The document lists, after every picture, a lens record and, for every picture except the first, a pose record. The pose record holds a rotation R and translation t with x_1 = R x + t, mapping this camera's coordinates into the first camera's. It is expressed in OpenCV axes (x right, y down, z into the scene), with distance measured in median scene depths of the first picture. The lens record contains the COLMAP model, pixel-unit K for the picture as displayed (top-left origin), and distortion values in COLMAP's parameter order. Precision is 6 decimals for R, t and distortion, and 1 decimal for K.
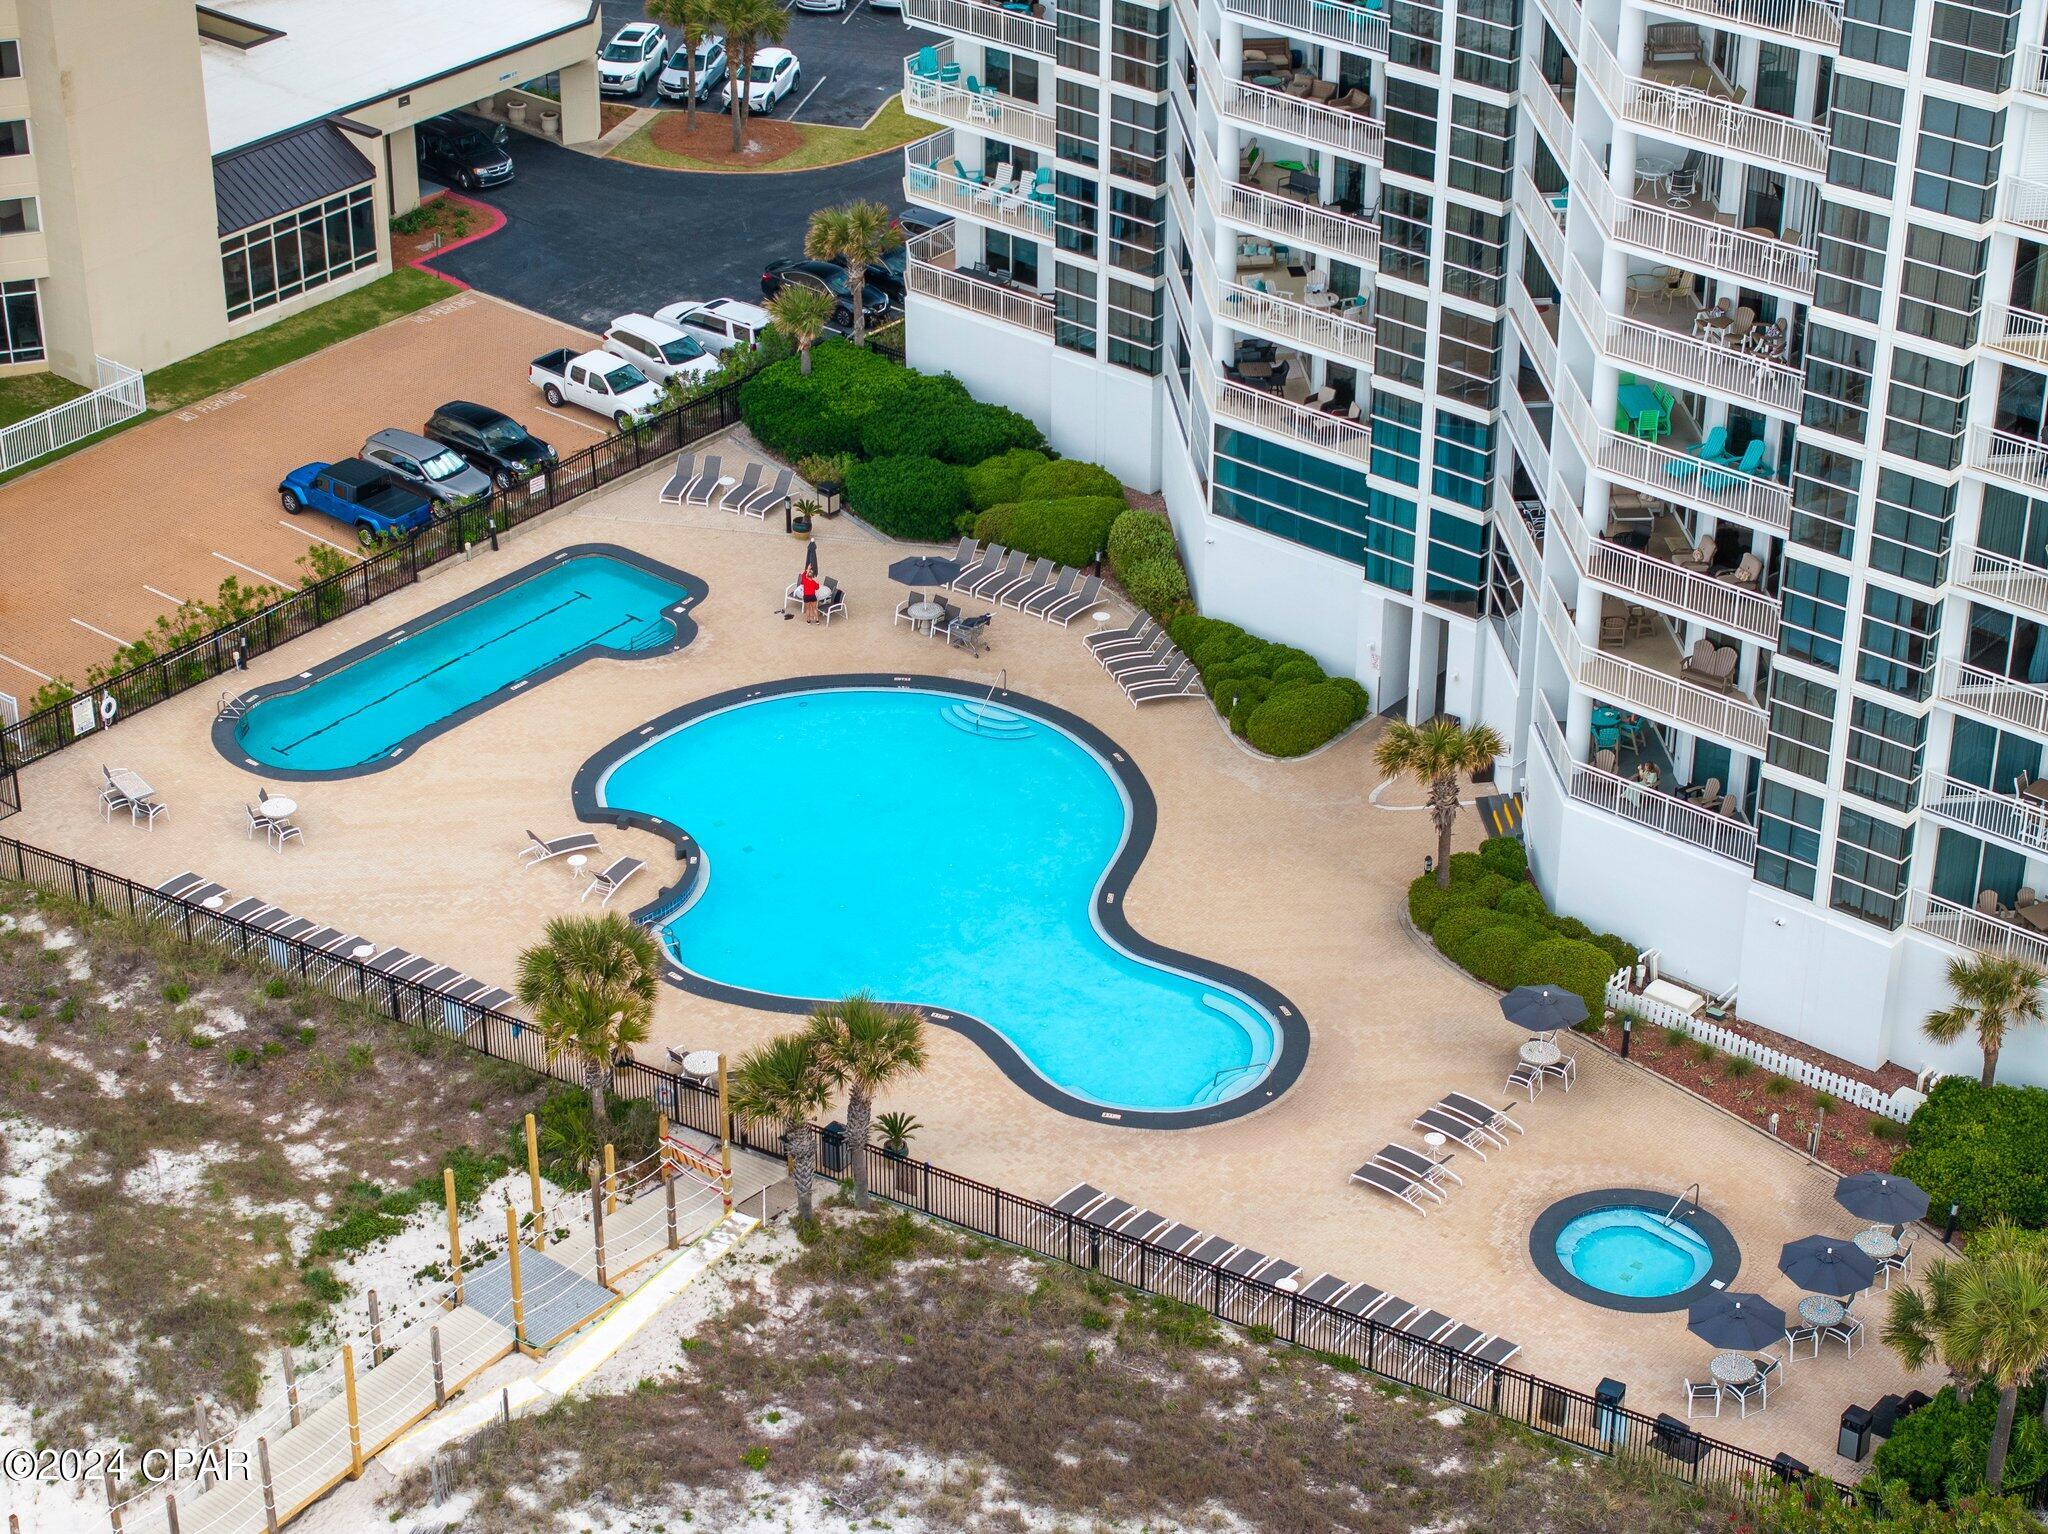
lens RADIAL K [[4082.0, 0, 1024.0], [0, 4082.0, 767.0], [0, 0, 1]] dist [-0.191074, 1.725325]
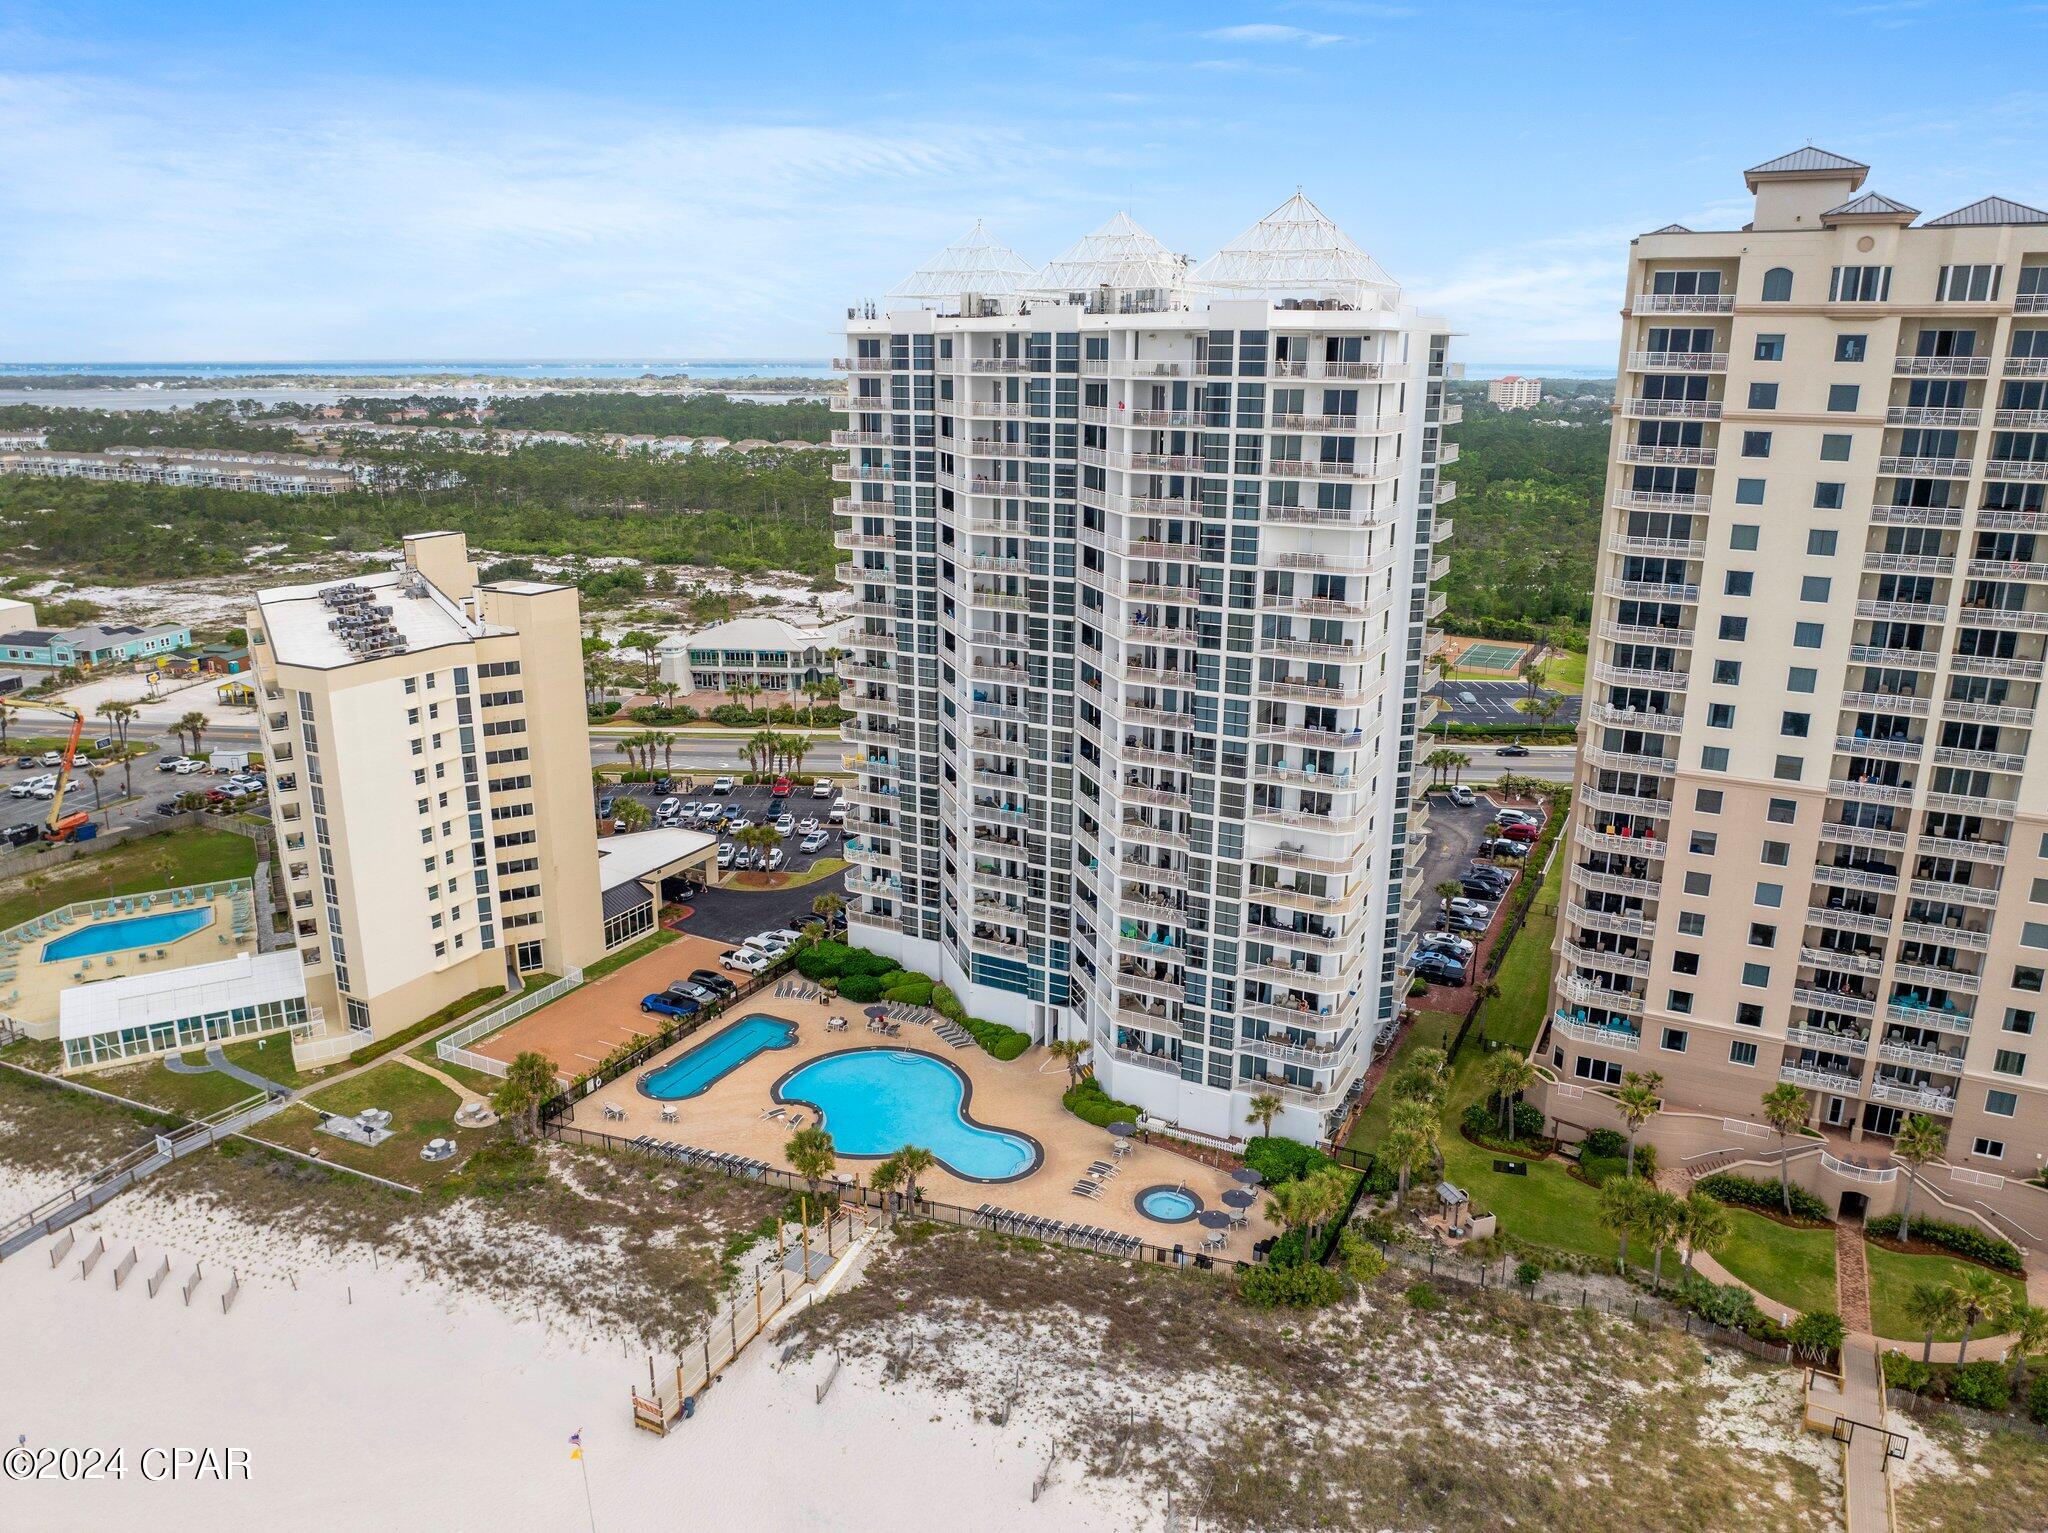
lens RADIAL K [[1437.8, 0, 1021.7], [0, 1437.8, 762.5], [0, 0, 1]] dist [-0.023350, 0.001880]
pose [[0.977872, -0.054264, 0.202043, -0.150340], [0.101215, 0.967935, -0.229908, 0.034471], [-0.183089, 0.245271, 0.952009, -0.072535]]
